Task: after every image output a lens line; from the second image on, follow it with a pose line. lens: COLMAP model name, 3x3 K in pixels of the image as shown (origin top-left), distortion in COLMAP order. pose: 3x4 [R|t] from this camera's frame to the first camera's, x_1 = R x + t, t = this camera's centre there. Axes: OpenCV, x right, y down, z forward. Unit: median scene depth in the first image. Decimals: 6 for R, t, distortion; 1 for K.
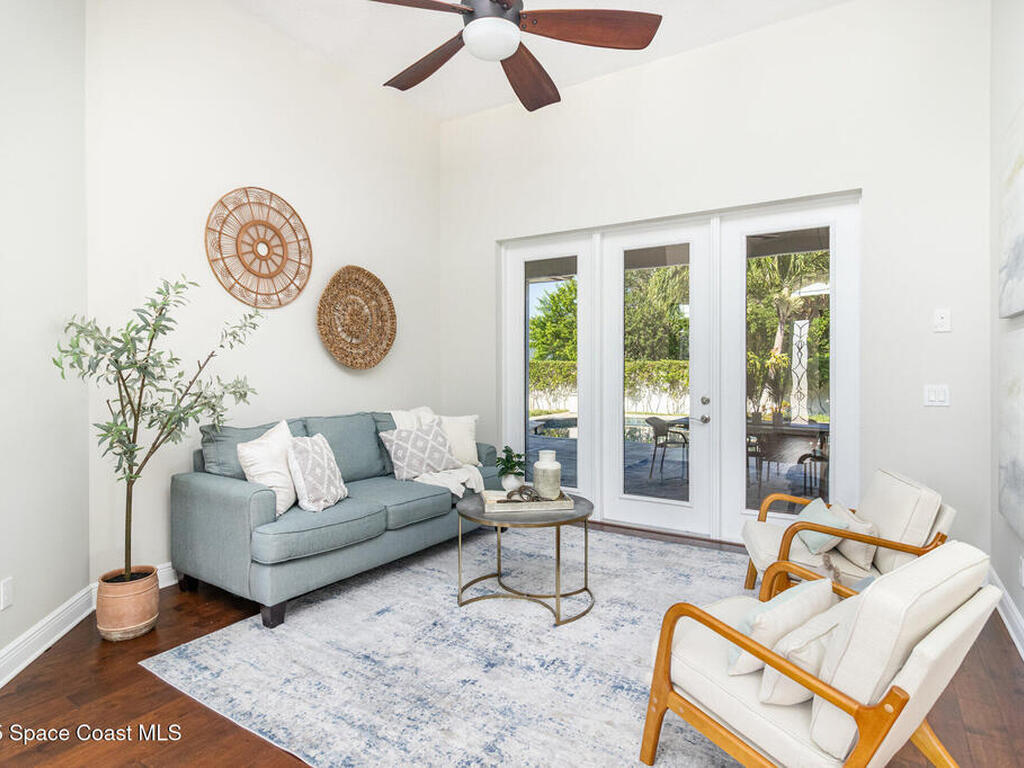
lens RADIAL K [[570.7, 0, 514.4], [0, 570.7, 381.3], [0, 0, 1]] dist [-0.003666, -0.001549]
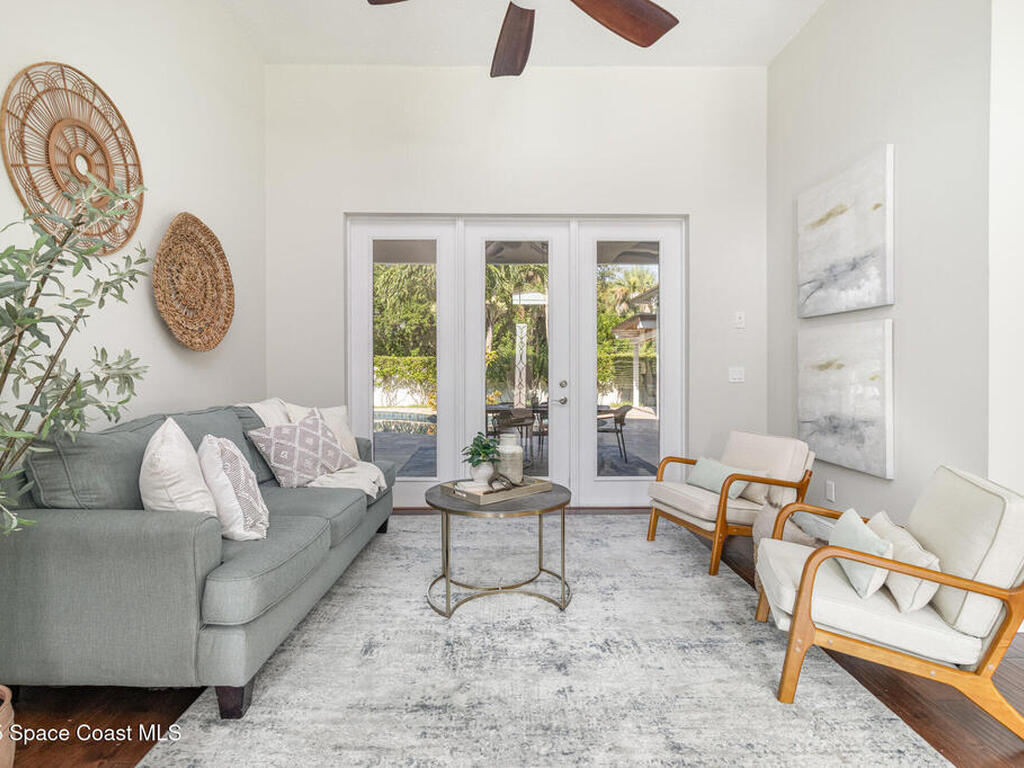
lens RADIAL K [[529.4, 0, 506.0], [0, 529.4, 380.1], [0, 0, 1]] dist [-0.001137, 0.001484]
pose [[0.838287, -0.012741, 0.545080, -0.358127], [0.009839, 0.999918, 0.008241, 0.017945], [-0.545140, -0.001545, 0.838343, 0.208417]]
